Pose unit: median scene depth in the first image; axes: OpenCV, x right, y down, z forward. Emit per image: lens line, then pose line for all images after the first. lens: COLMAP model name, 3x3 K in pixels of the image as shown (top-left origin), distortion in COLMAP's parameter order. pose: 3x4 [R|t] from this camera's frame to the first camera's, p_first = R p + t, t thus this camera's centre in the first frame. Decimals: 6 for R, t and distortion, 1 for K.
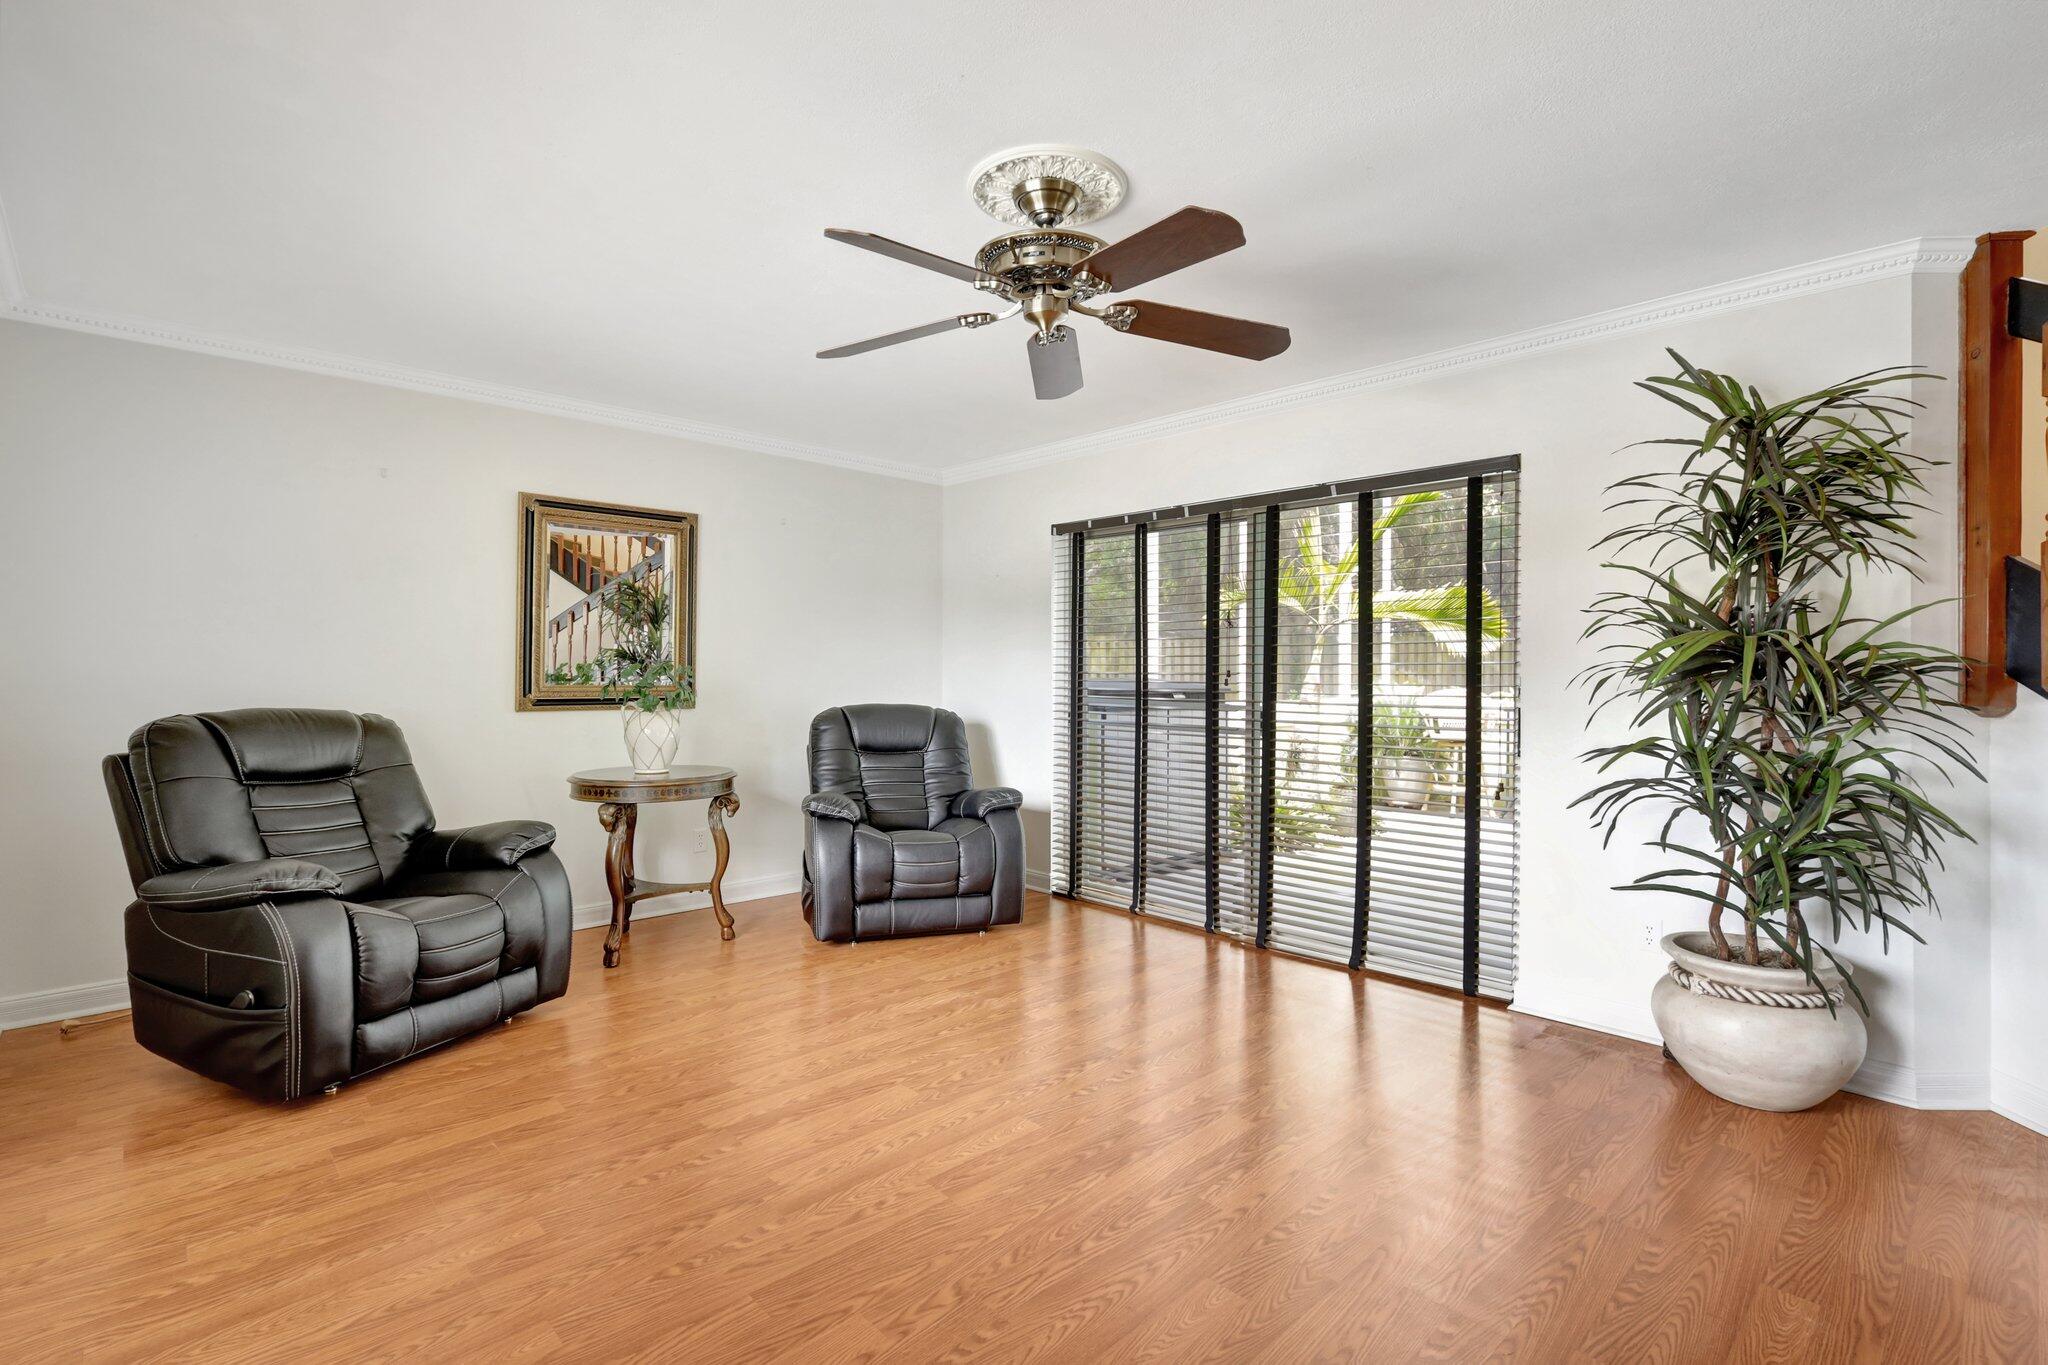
lens RADIAL K [[953.5, 0, 1035.7], [0, 953.5, 677.0], [0, 0, 1]] dist [-0.002847, 0.001617]
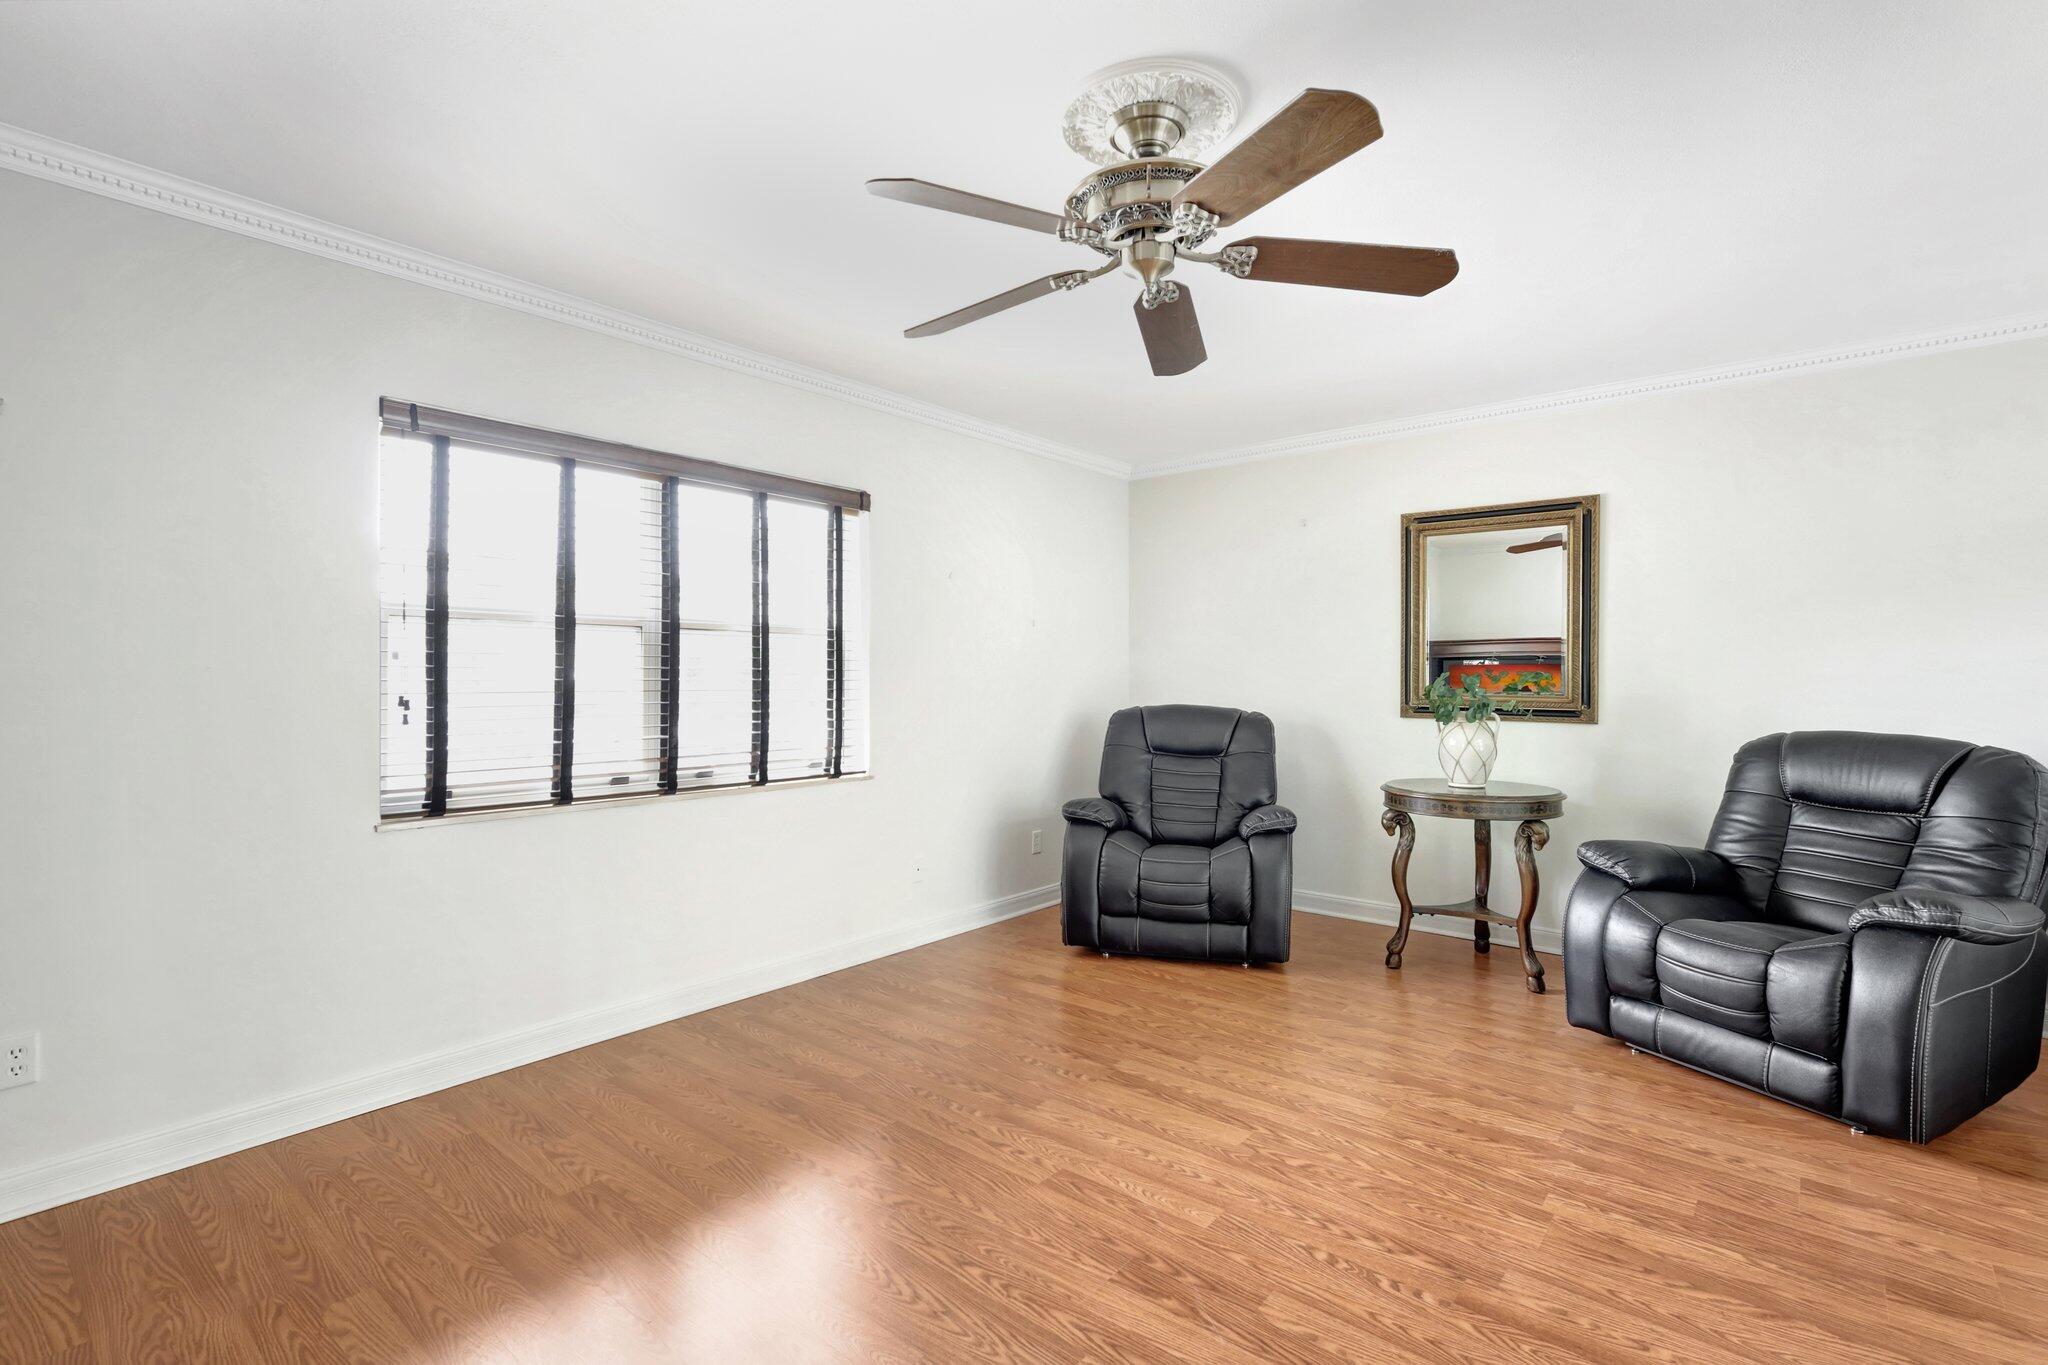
lens RADIAL K [[953.5, 0, 1015.7], [0, 953.5, 678.3], [0, 0, 1]] dist [-0.002847, 0.001617]
pose [[0.107987, -0.001899, -0.994150, 0.651270], [-0.009364, 0.999952, -0.002928, -0.000545], [0.994108, 0.009626, 0.107964, 0.595271]]
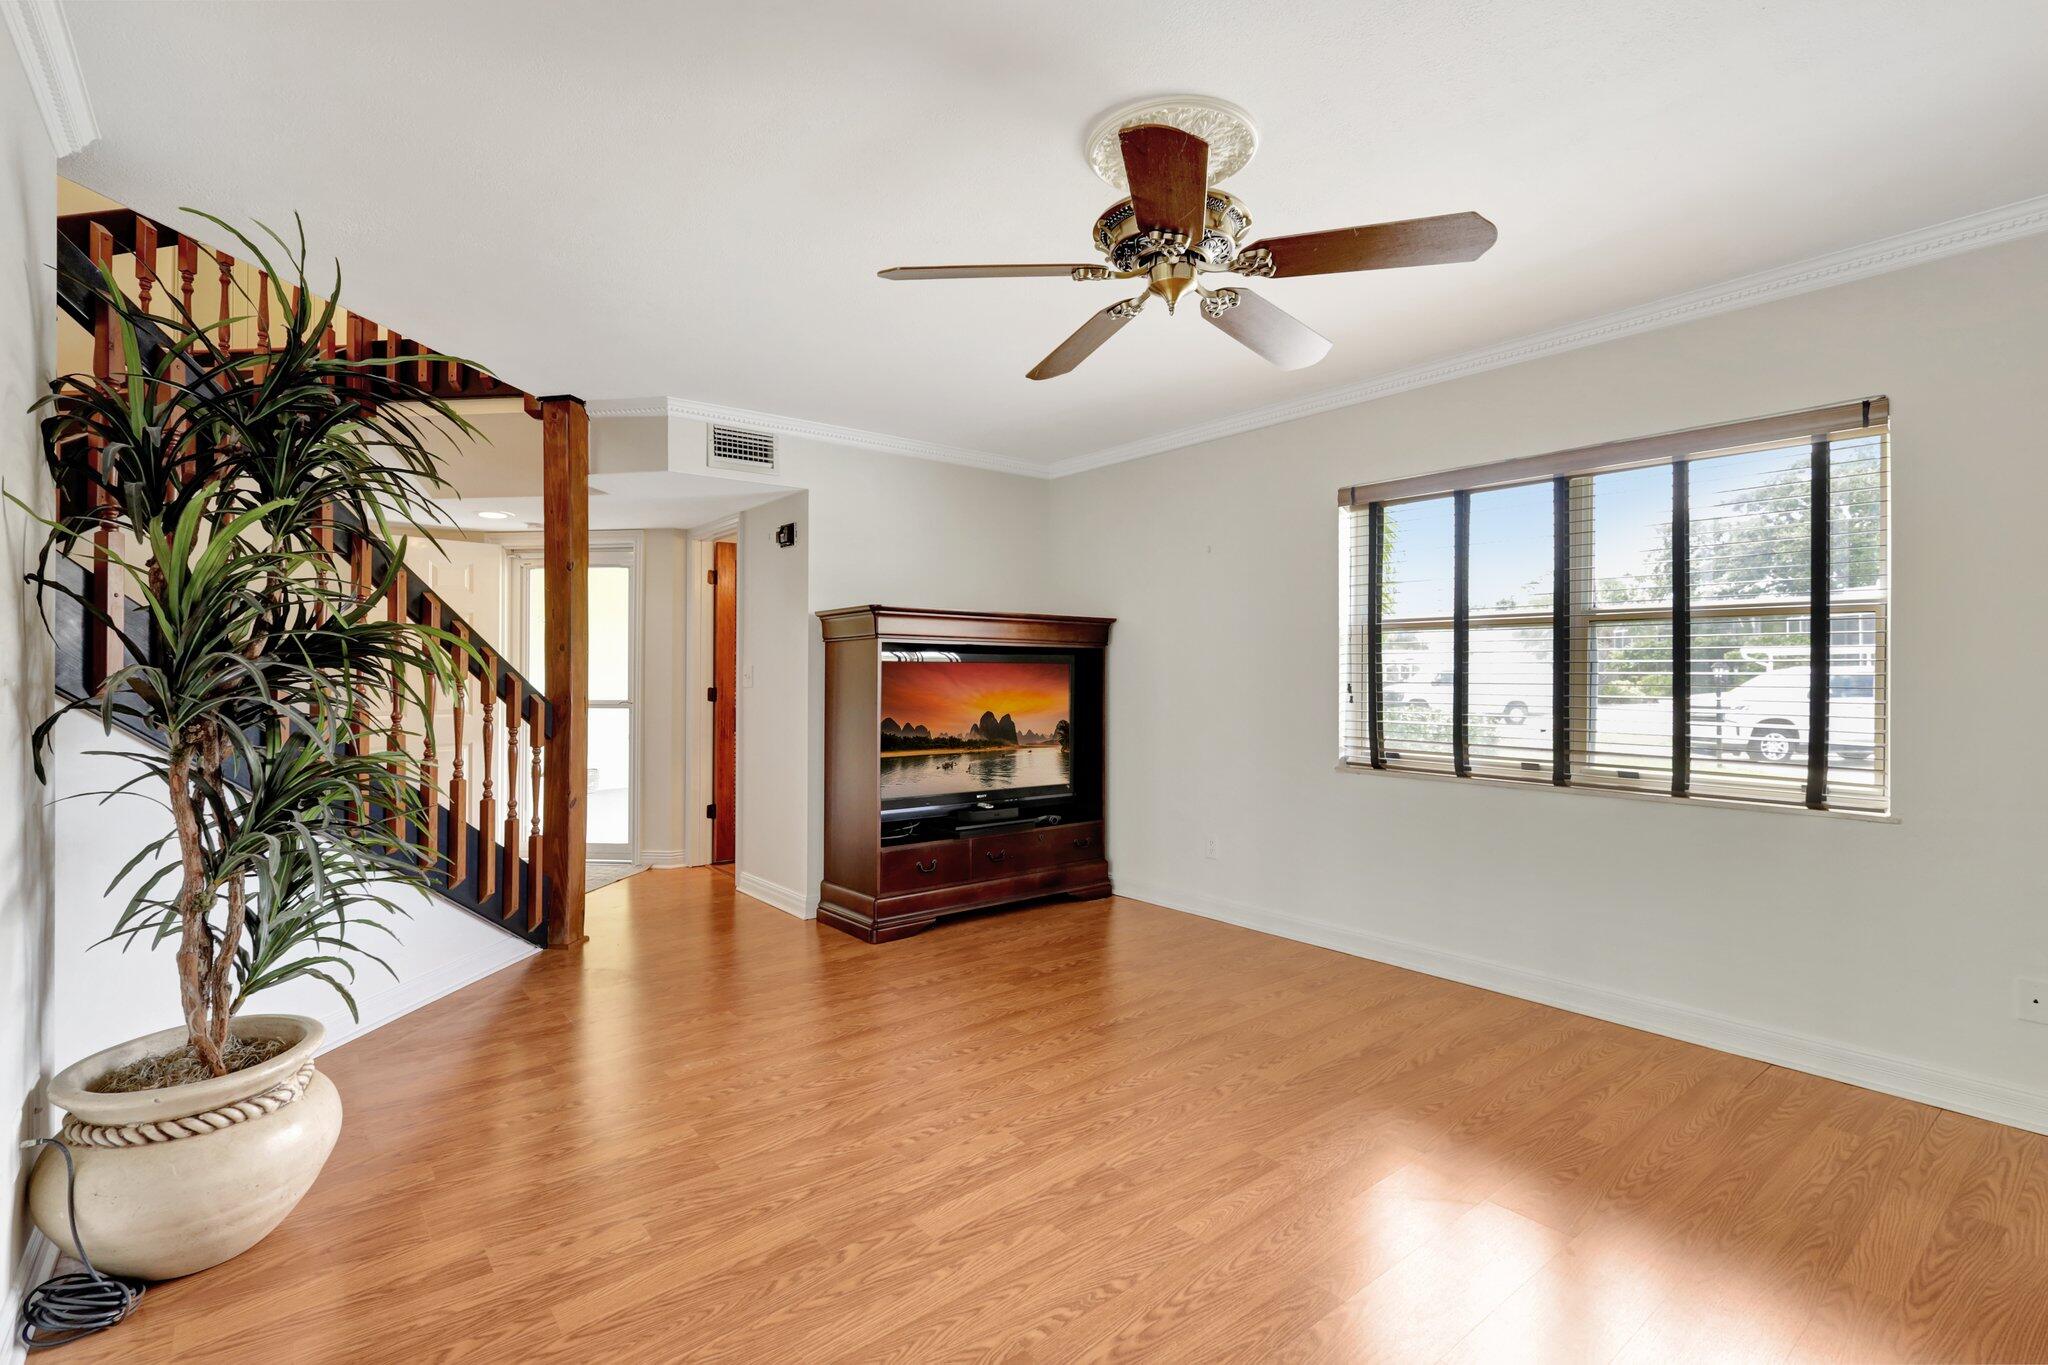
lens RADIAL K [[953.5, 0, 1039.0], [0, 953.5, 667.9], [0, 0, 1]] dist [-0.002847, 0.001617]
pose [[-0.996889, -0.005831, 0.078603, 0.048912], [-0.005348, 0.999965, 0.006362, -0.008745], [-0.078637, 0.005922, -0.996886, 1.462379]]
